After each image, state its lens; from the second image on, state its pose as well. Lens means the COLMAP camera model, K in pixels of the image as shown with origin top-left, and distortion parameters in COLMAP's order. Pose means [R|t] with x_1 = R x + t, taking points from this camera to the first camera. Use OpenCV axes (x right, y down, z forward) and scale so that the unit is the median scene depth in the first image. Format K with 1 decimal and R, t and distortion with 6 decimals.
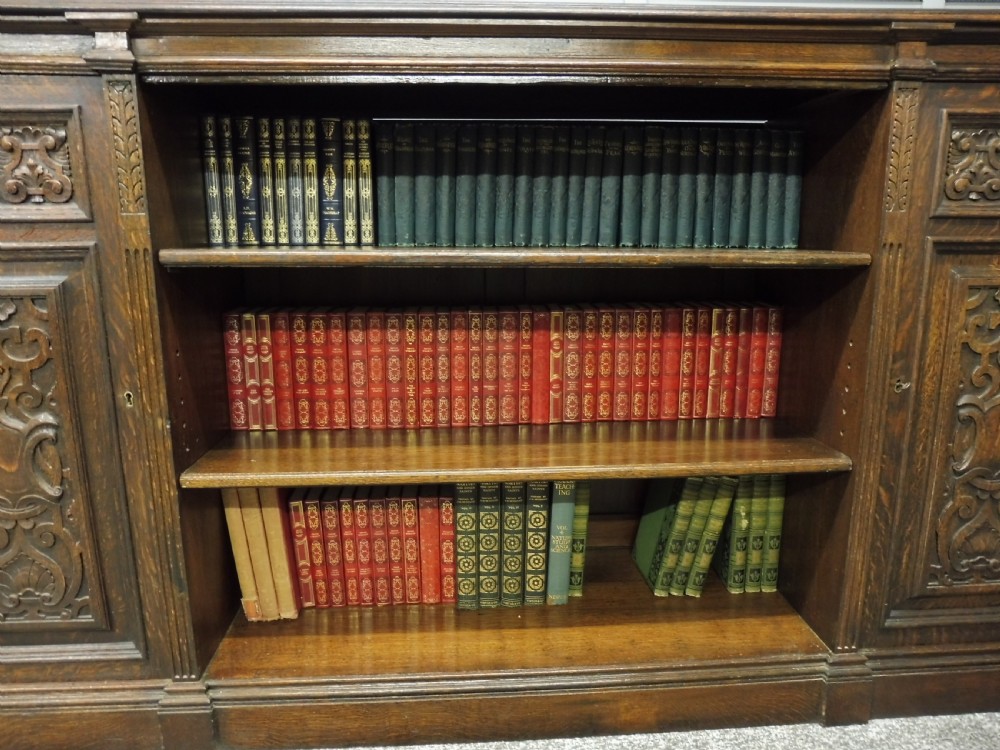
lens RADIAL K [[725.1, 0, 505.9], [0, 725.1, 380.2], [0, 0, 1]] dist [-0.050356, 0.012752]
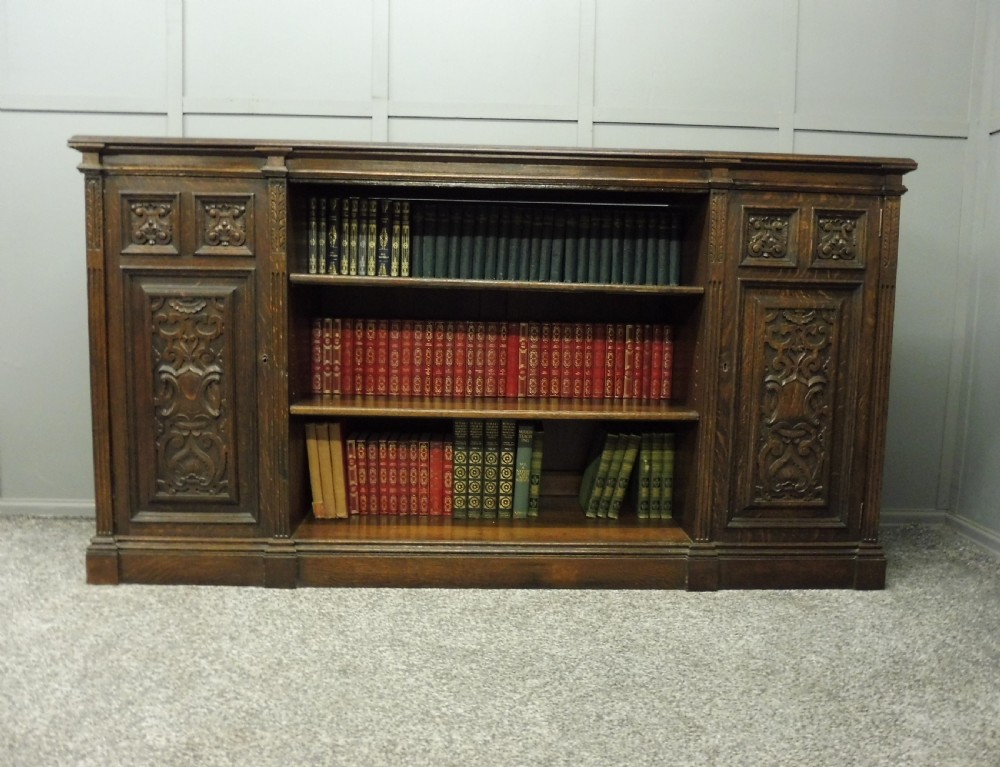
lens RADIAL K [[782.9, 0, 505.8], [0, 782.9, 362.6], [0, 0, 1]] dist [-0.044918, 0.001514]
pose [[0.999261, 0.027448, -0.026905, 0.086453], [-0.030207, 0.993674, -0.108169, 0.187626], [0.023766, 0.108901, 0.993768, -0.721559]]
